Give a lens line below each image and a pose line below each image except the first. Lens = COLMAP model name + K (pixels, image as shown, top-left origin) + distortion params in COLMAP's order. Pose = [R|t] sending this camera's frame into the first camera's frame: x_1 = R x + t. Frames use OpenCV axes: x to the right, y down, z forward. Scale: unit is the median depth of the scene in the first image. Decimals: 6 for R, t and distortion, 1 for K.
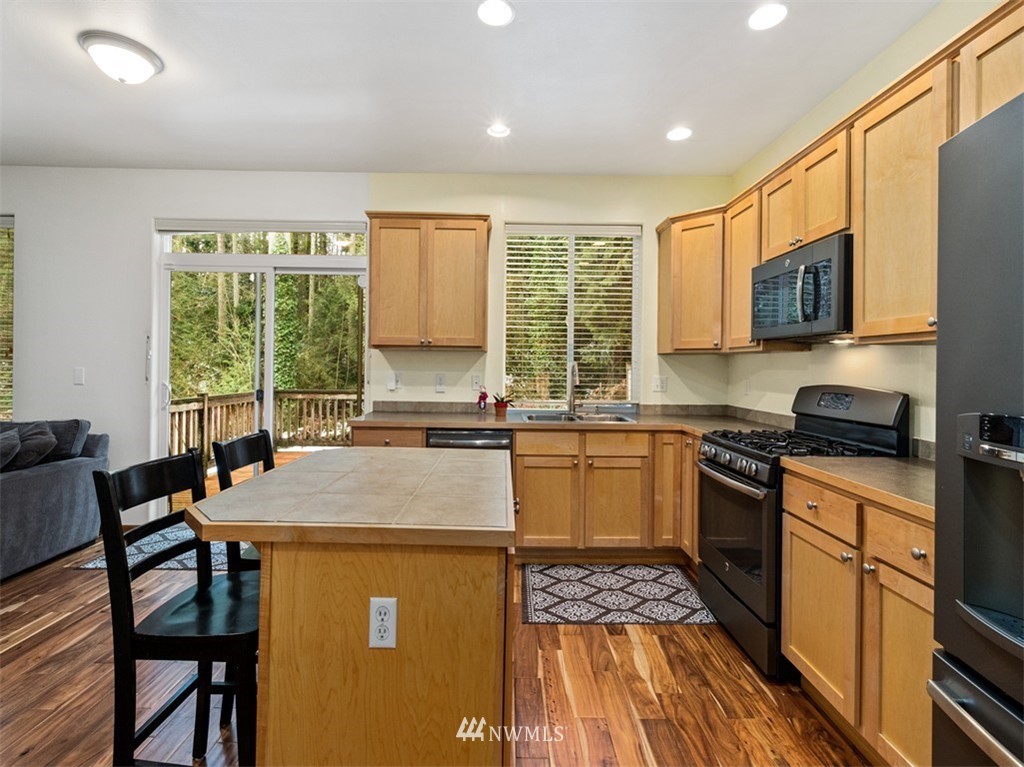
lens RADIAL K [[471.6, 0, 505.6], [0, 471.6, 364.8], [0, 0, 1]] dist [0.000369, 0.000444]
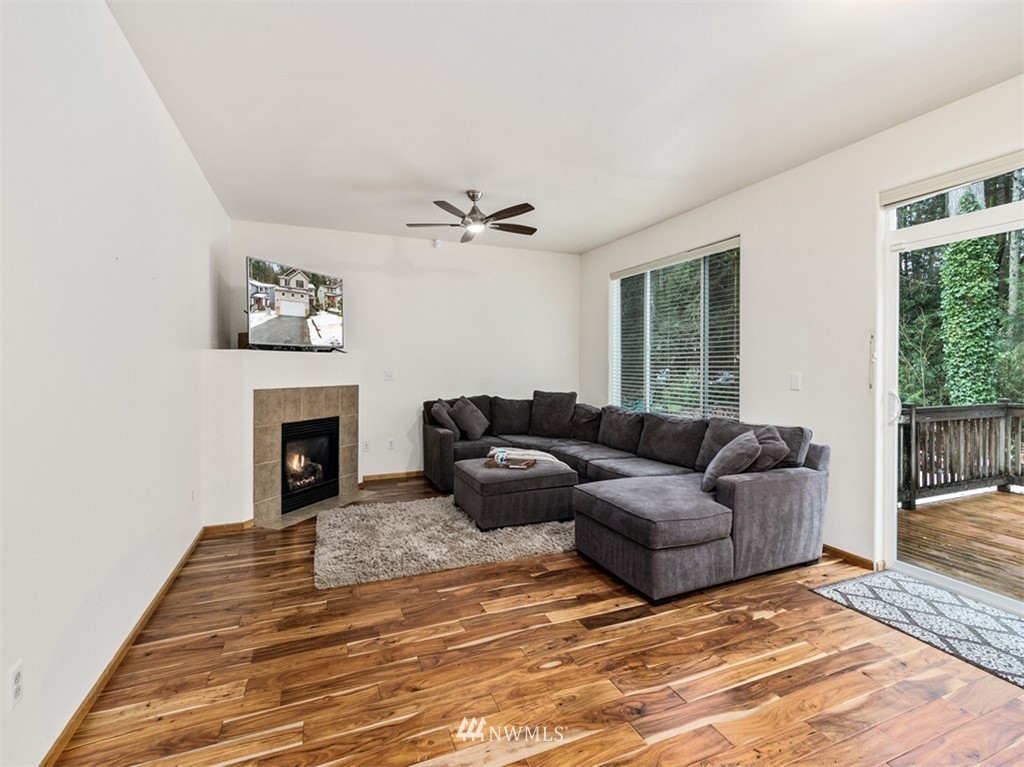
lens RADIAL K [[471.6, 0, 510.1], [0, 471.6, 368.9], [0, 0, 1]] dist [0.000369, 0.000444]
pose [[0.379809, -0.003922, -0.925056, -0.227048], [0.004008, 0.999989, -0.002594, -0.001671], [0.925056, -0.002723, 0.379821, 0.086633]]
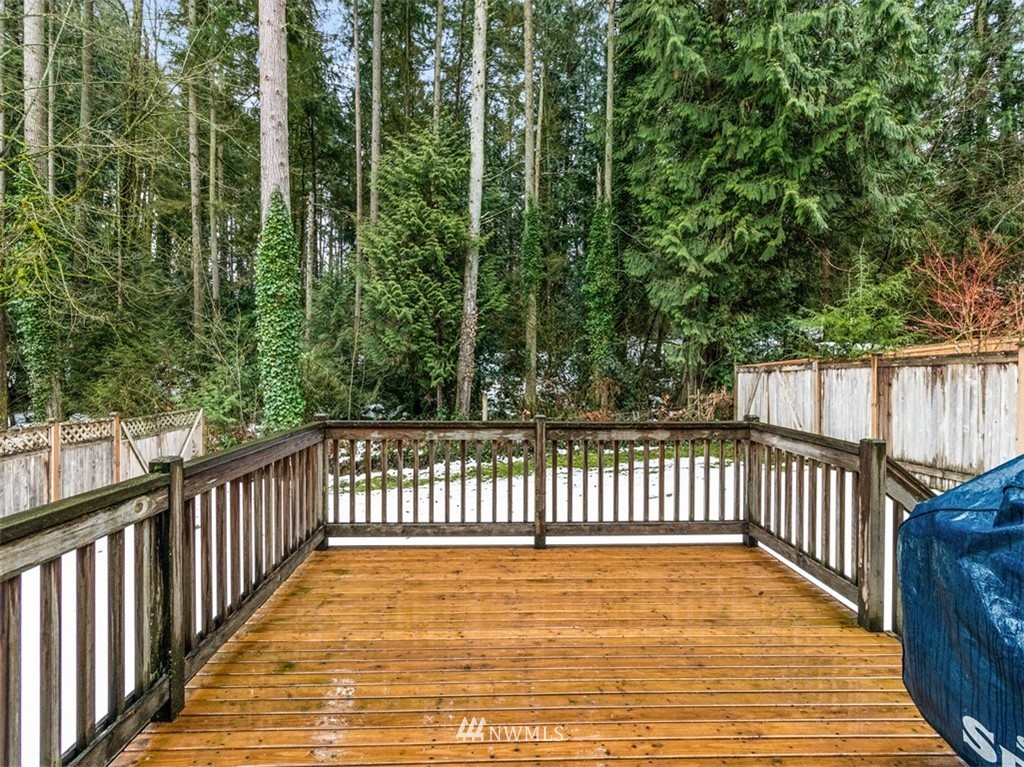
lens RADIAL K [[471.6, 0, 502.0], [0, 471.6, 370.8], [0, 0, 1]] dist [0.000369, 0.000444]
pose [[0.999442, -0.005155, 0.033010, -0.624480], [0.004820, 0.999936, 0.010208, -0.007443], [-0.033060, -0.010043, 0.999403, 0.990258]]
